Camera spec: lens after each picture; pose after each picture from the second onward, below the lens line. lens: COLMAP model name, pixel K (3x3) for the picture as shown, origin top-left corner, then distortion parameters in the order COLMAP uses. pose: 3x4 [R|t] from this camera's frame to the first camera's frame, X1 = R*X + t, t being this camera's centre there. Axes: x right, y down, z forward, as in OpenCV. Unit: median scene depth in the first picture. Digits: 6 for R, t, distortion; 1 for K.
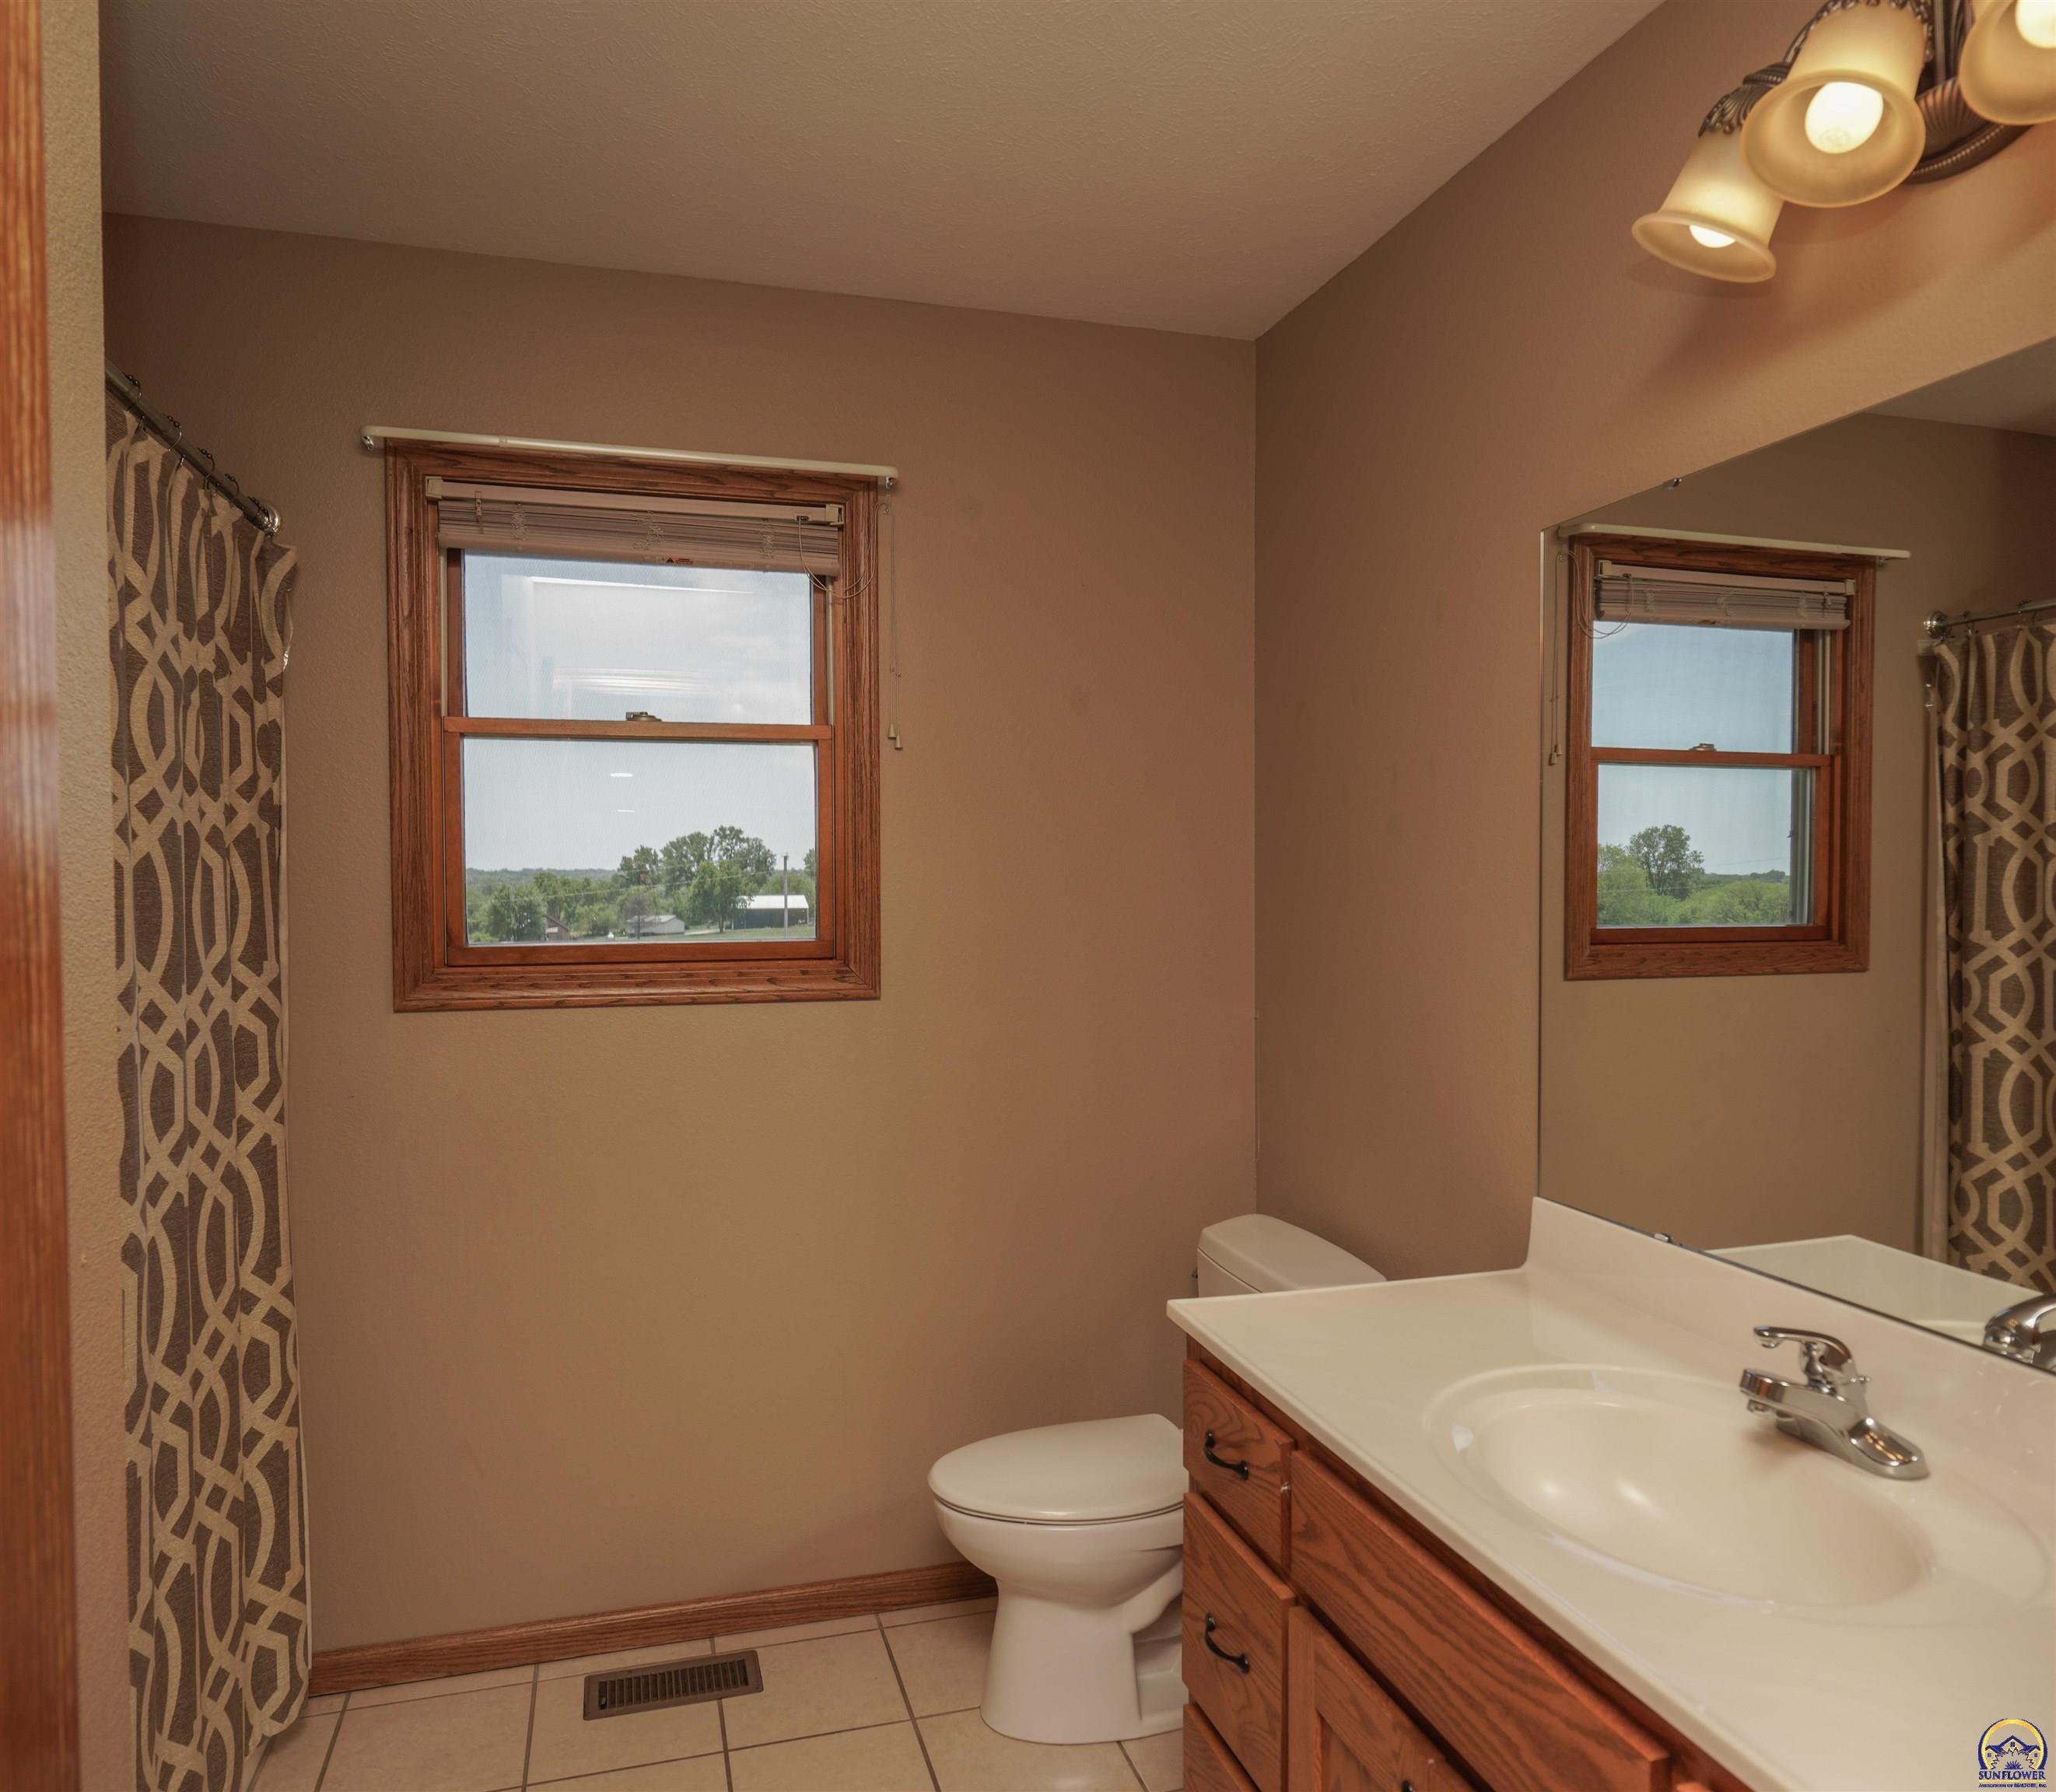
lens RADIAL K [[1471.6, 0, 1051.4], [0, 1471.6, 901.9], [0, 0, 1]] dist [-0.009877, 0.009663]
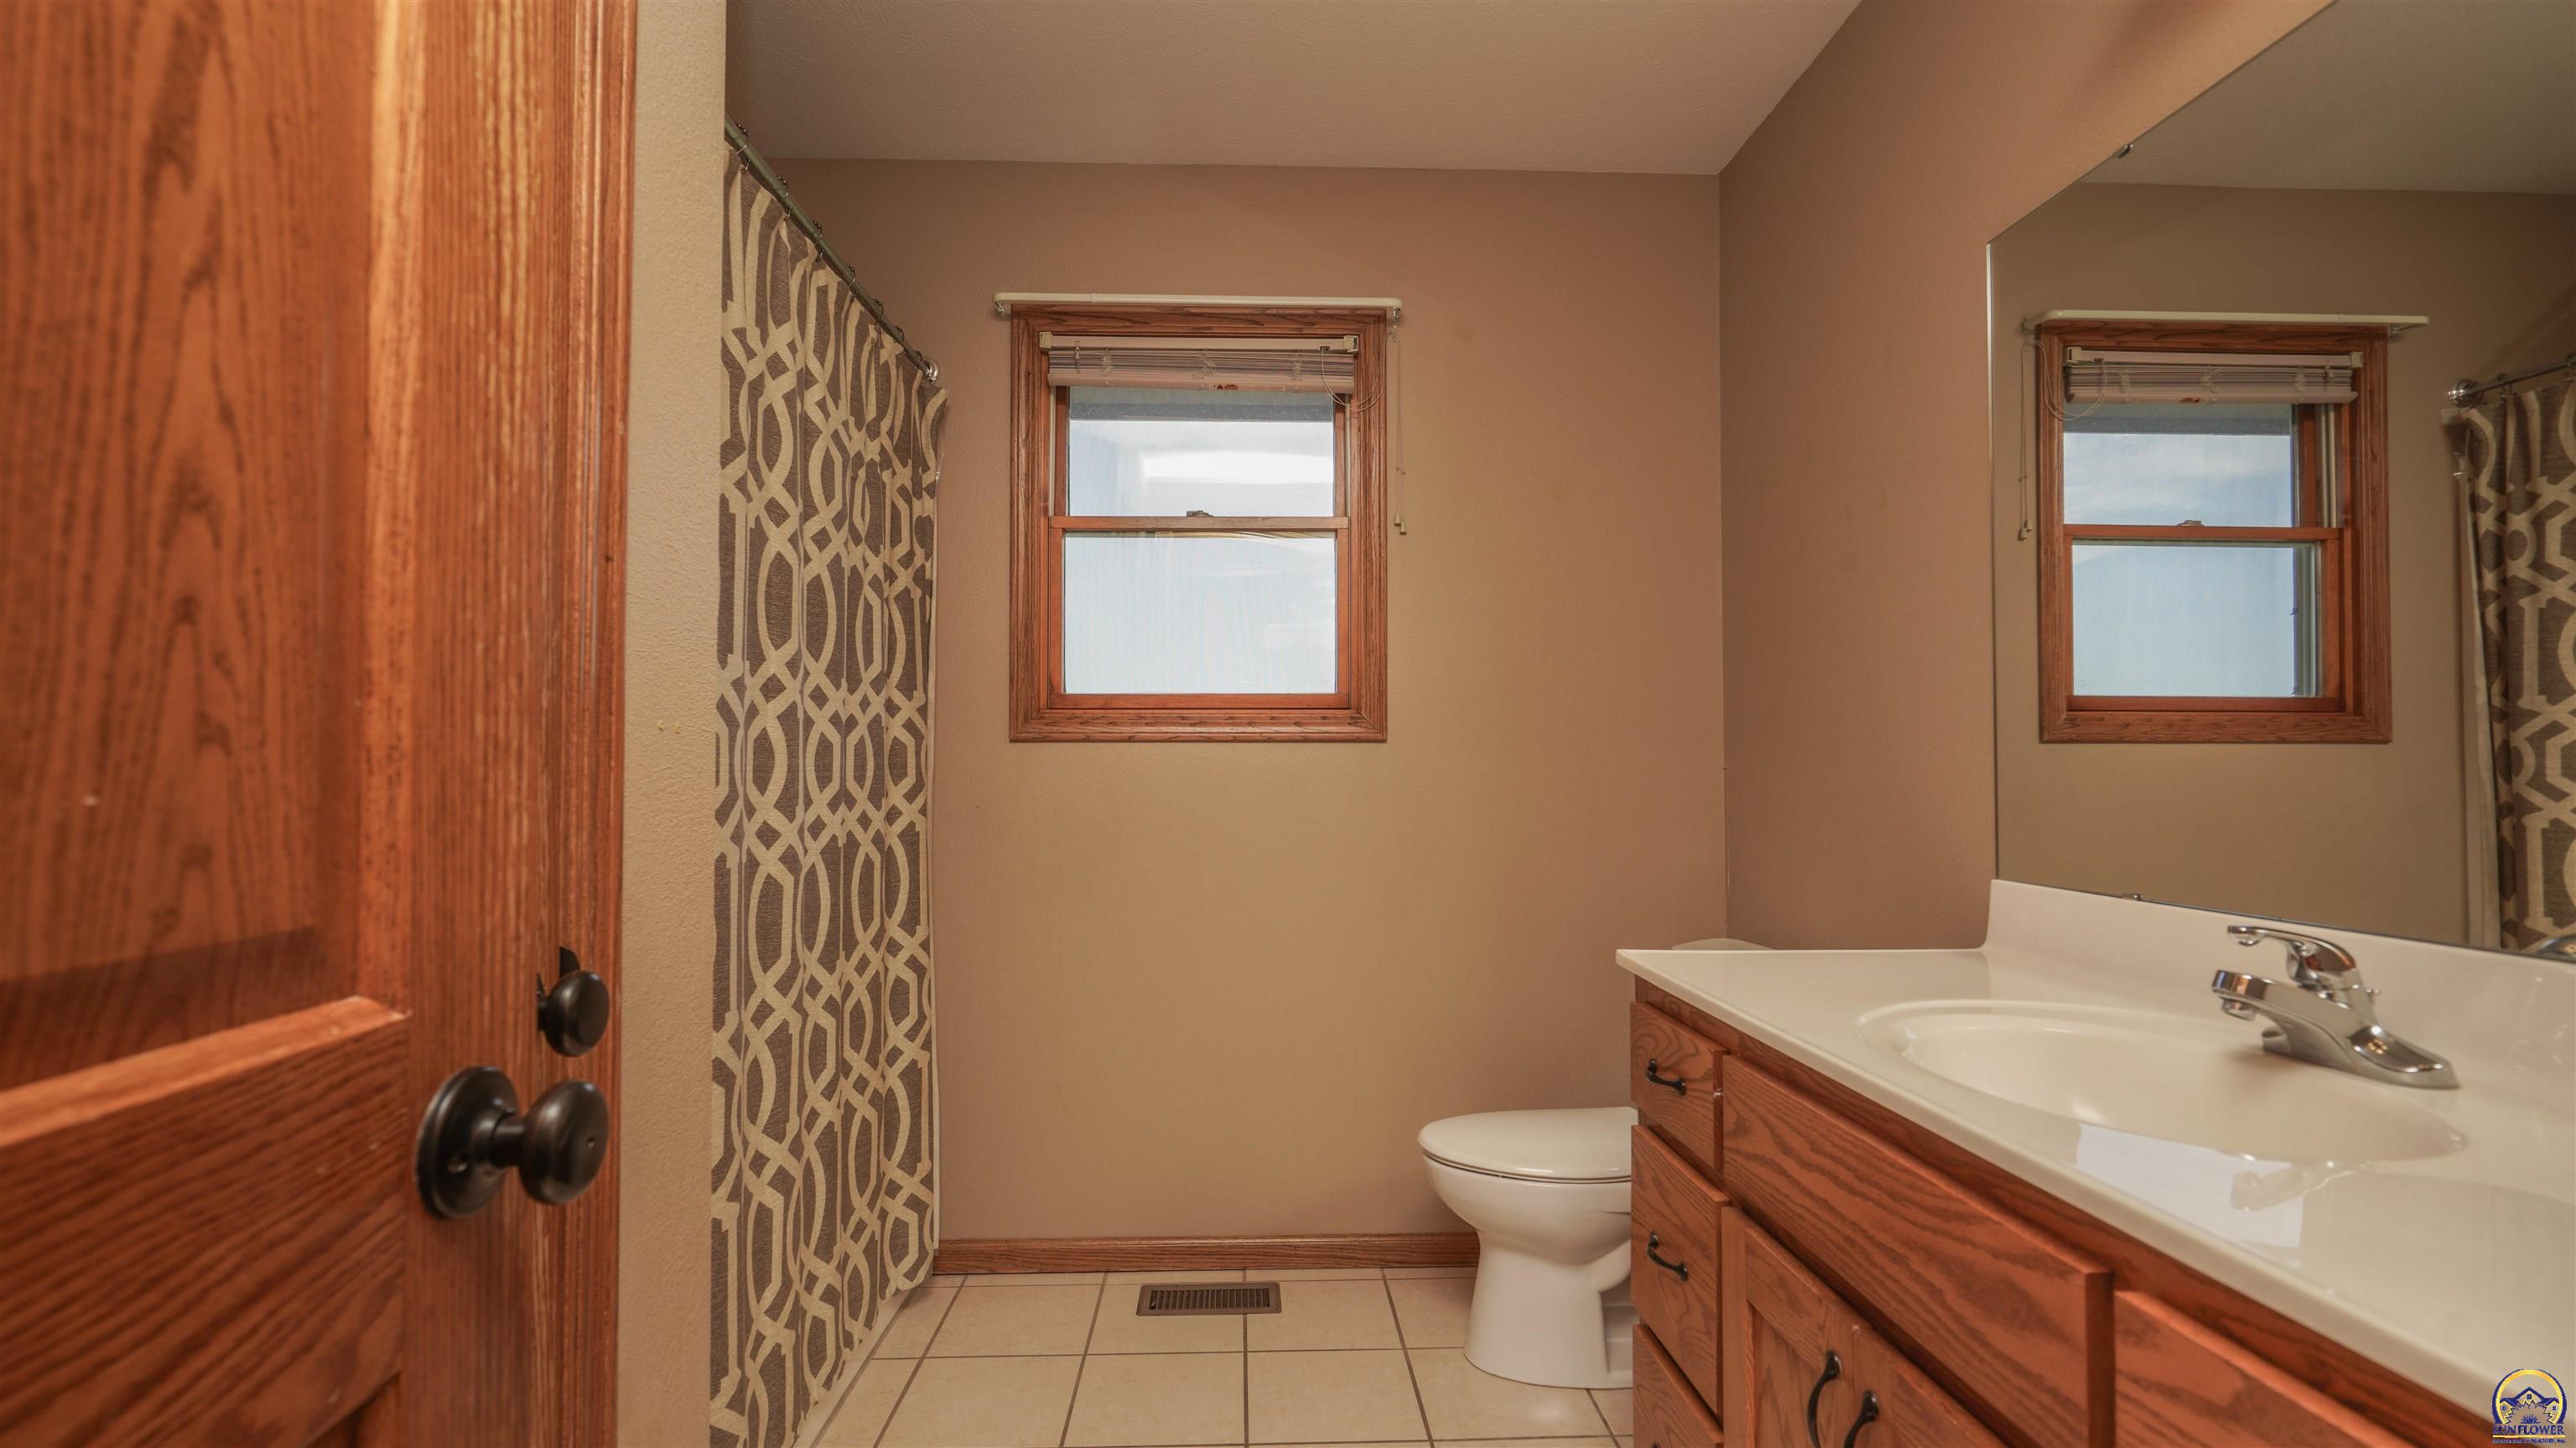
lens RADIAL K [[1179.1, 0, 1276.5], [0, 1179.1, 736.5], [0, 0, 1]] dist [0.001124, 0.002292]
pose [[0.967369, -0.003151, -0.253352, 0.044662], [-0.009390, 0.998790, -0.048277, 0.122907], [0.253197, 0.049081, 0.966169, 0.057717]]
